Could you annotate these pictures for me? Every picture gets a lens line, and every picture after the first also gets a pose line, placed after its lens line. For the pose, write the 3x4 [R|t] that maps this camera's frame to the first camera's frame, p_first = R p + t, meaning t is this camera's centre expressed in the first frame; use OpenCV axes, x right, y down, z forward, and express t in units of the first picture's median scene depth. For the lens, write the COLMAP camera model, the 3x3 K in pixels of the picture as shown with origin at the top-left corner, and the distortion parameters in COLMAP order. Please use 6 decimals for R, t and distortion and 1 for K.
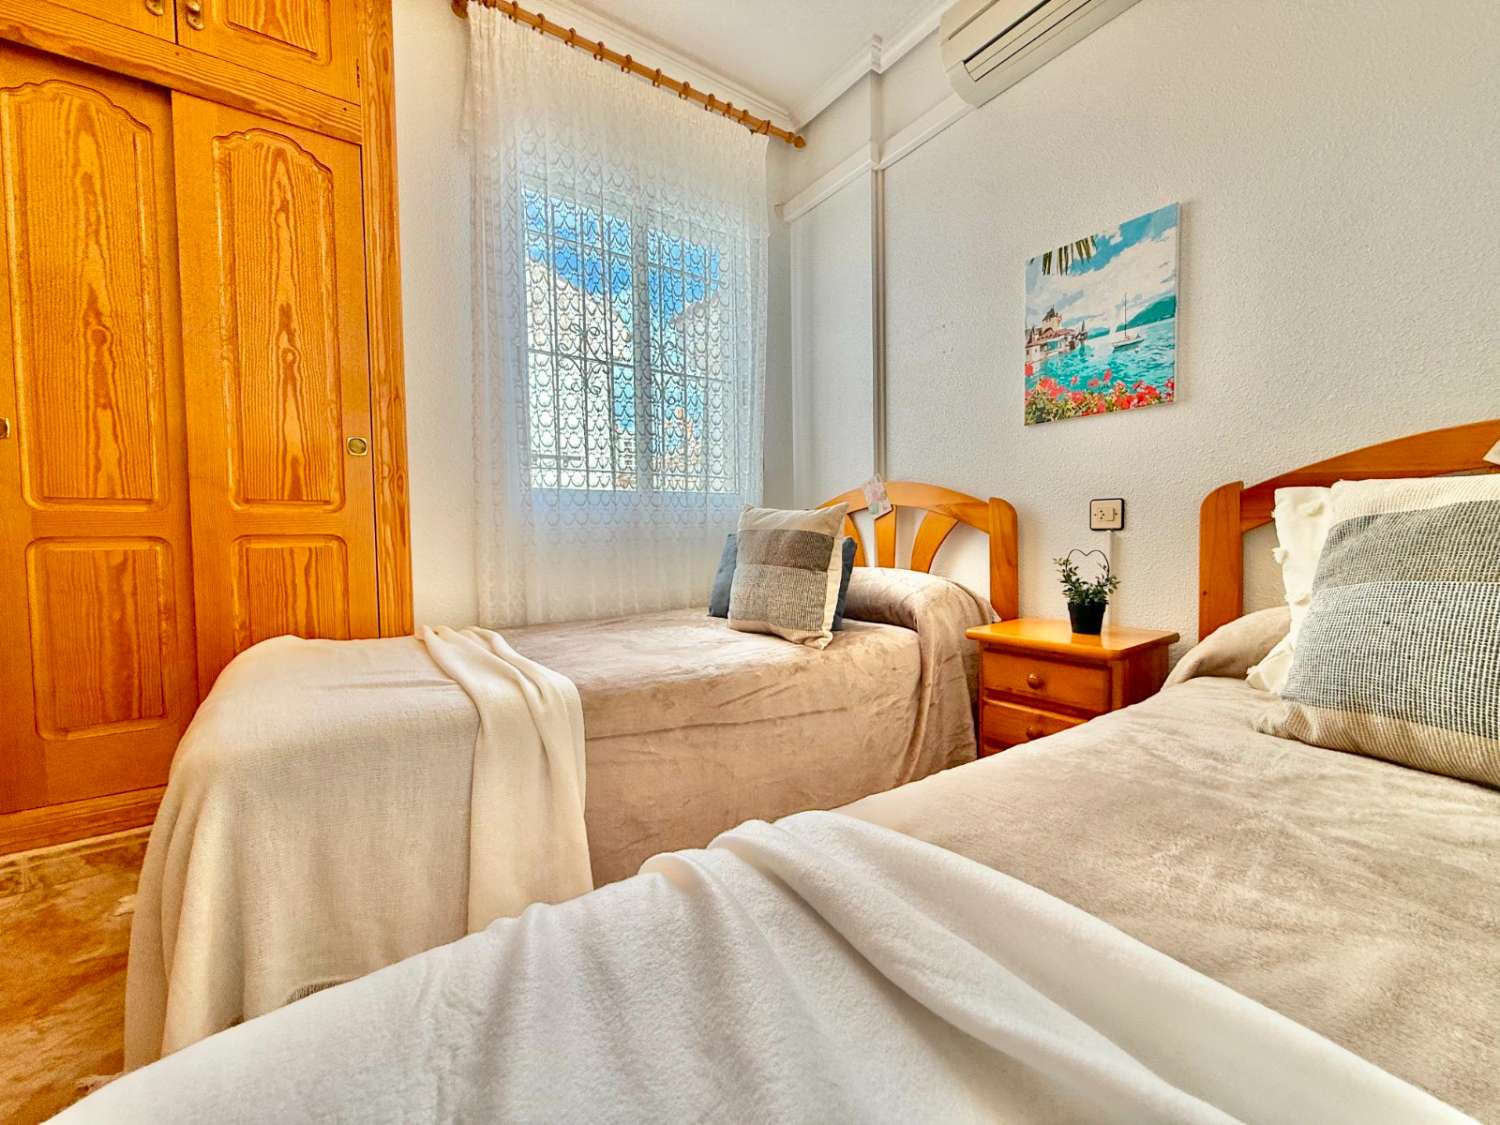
lens RADIAL K [[597.3, 0, 745.1], [0, 597.3, 561.5], [0, 0, 1]] dist [-0.001198, 0.000262]
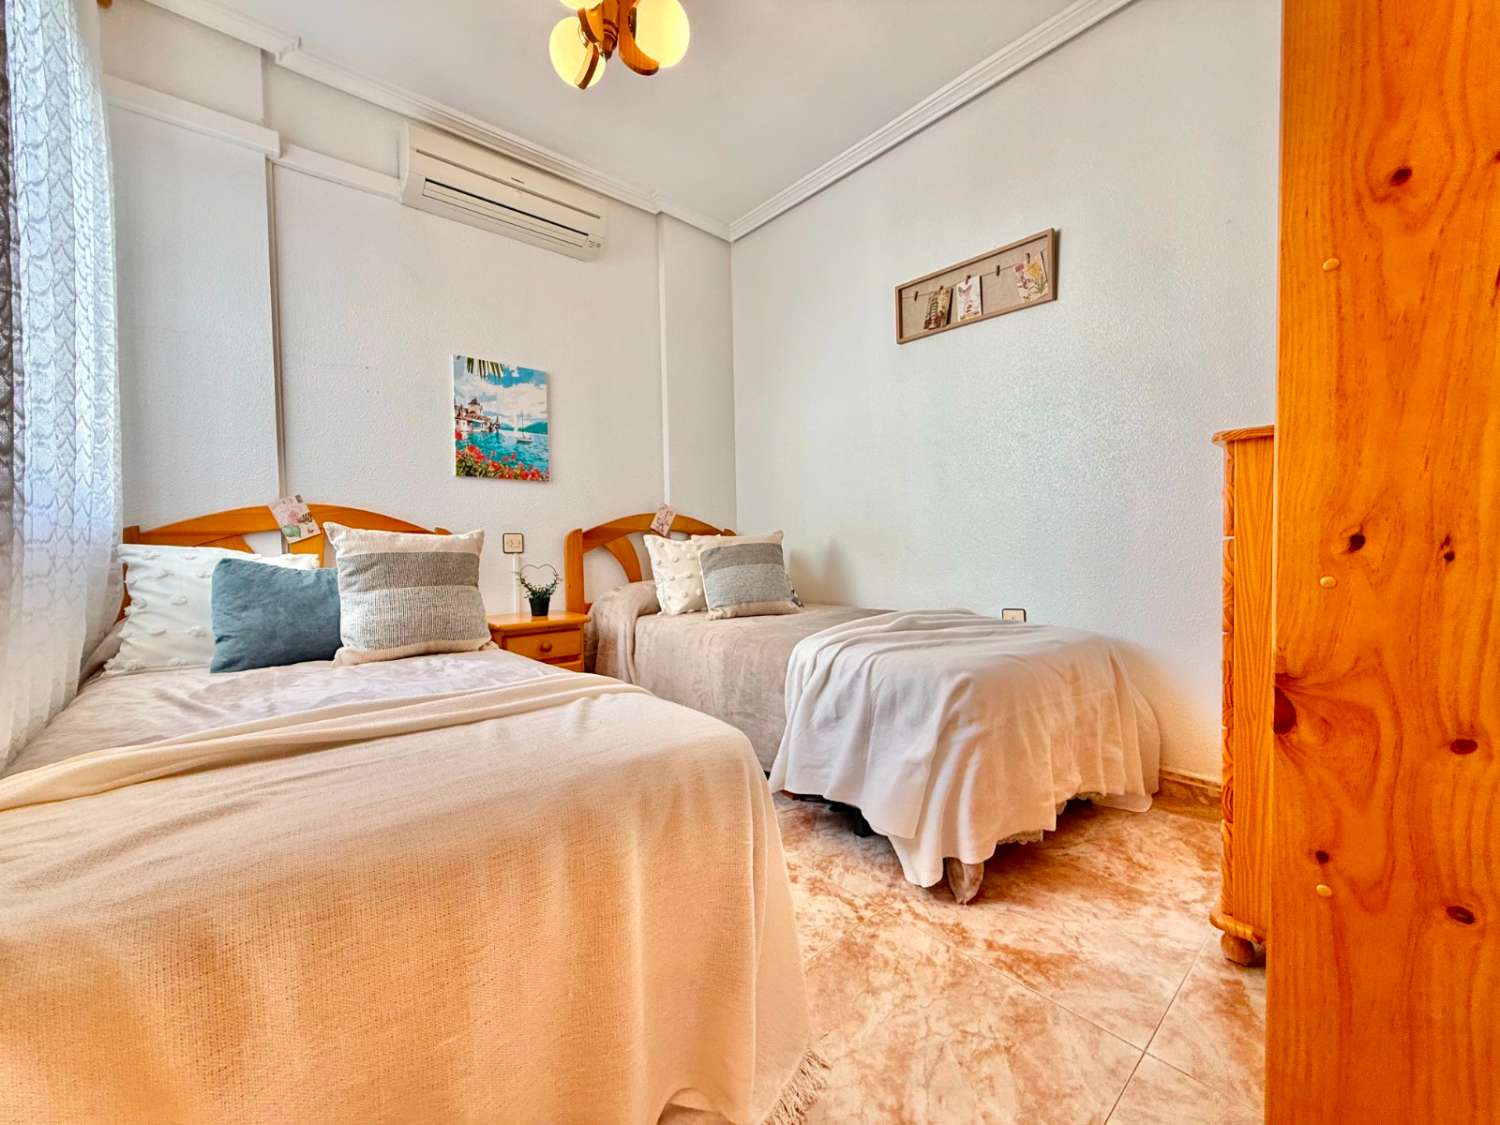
lens RADIAL K [[597.3, 0, 737.6], [0, 597.3, 564.6], [0, 0, 1]] dist [-0.001198, 0.000262]
pose [[-0.079661, -0.017897, 0.996661, -0.965716], [0.059012, 0.998001, 0.022638, -0.022052], [-0.995074, 0.060618, -0.078446, 0.510074]]
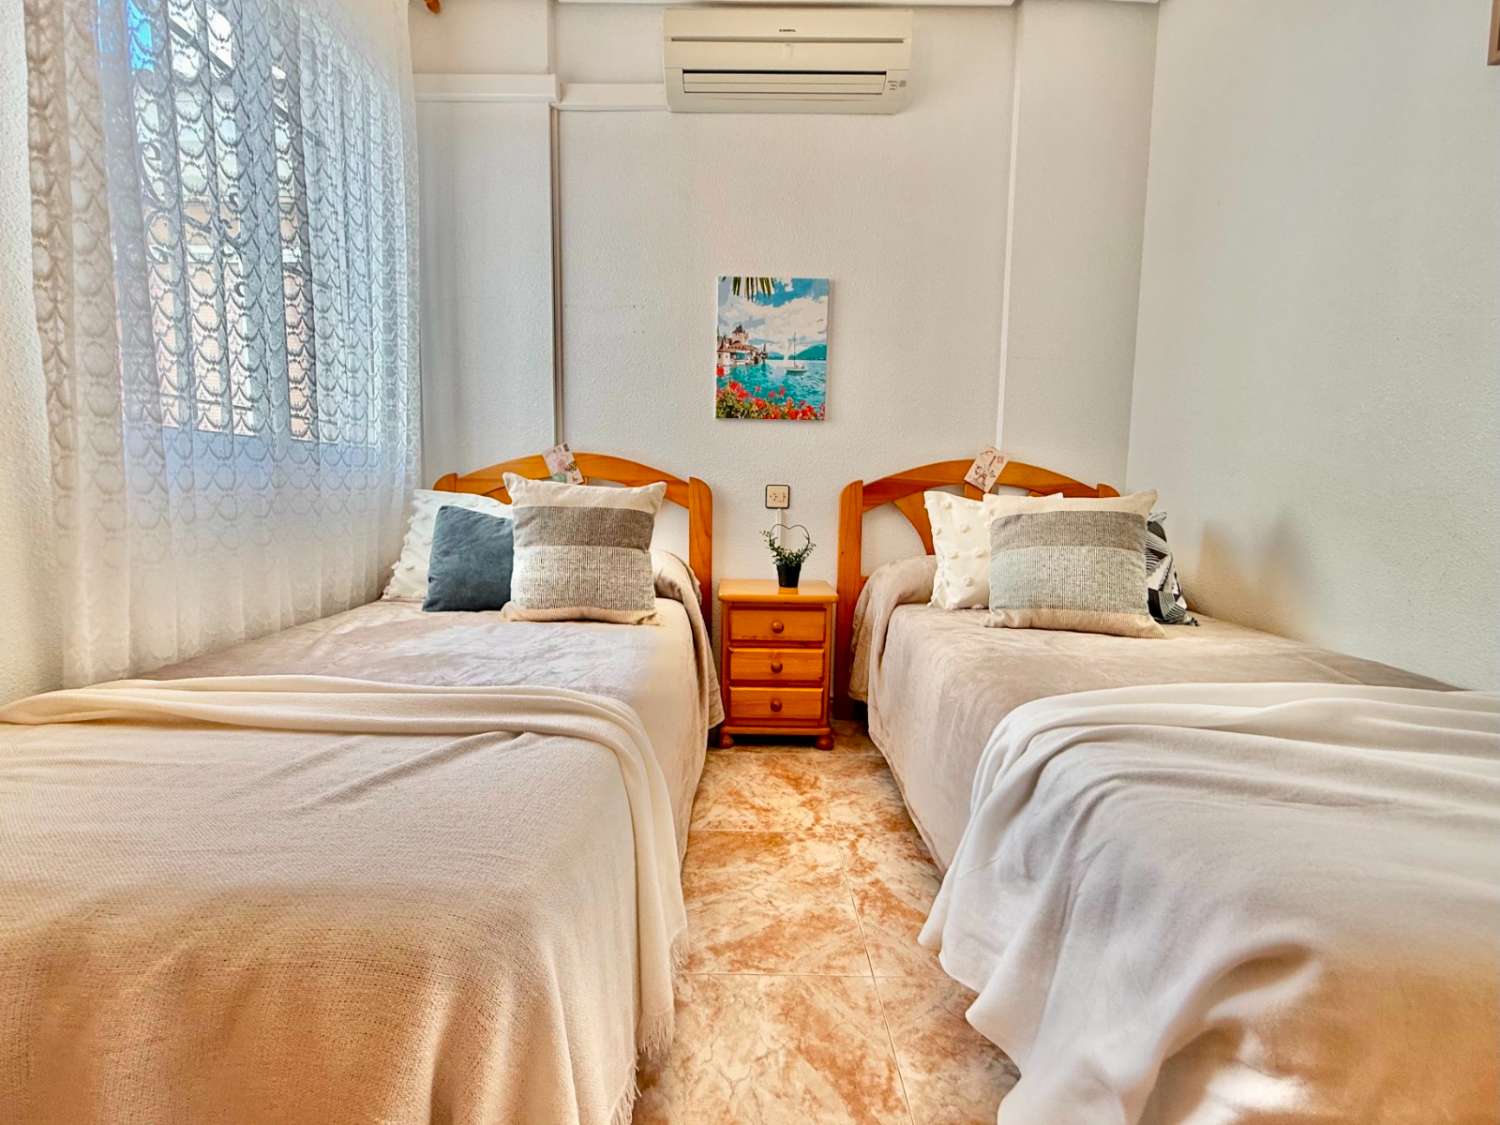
lens RADIAL K [[655.9, 0, 742.5], [0, 655.9, 560.8], [0, 0, 1]] dist [0.000648, -0.001077]
pose [[0.587374, -0.061123, 0.807004, -0.593001], [0.008635, 0.997561, 0.069271, -0.036181], [-0.809269, -0.033720, 0.586469, 0.193703]]
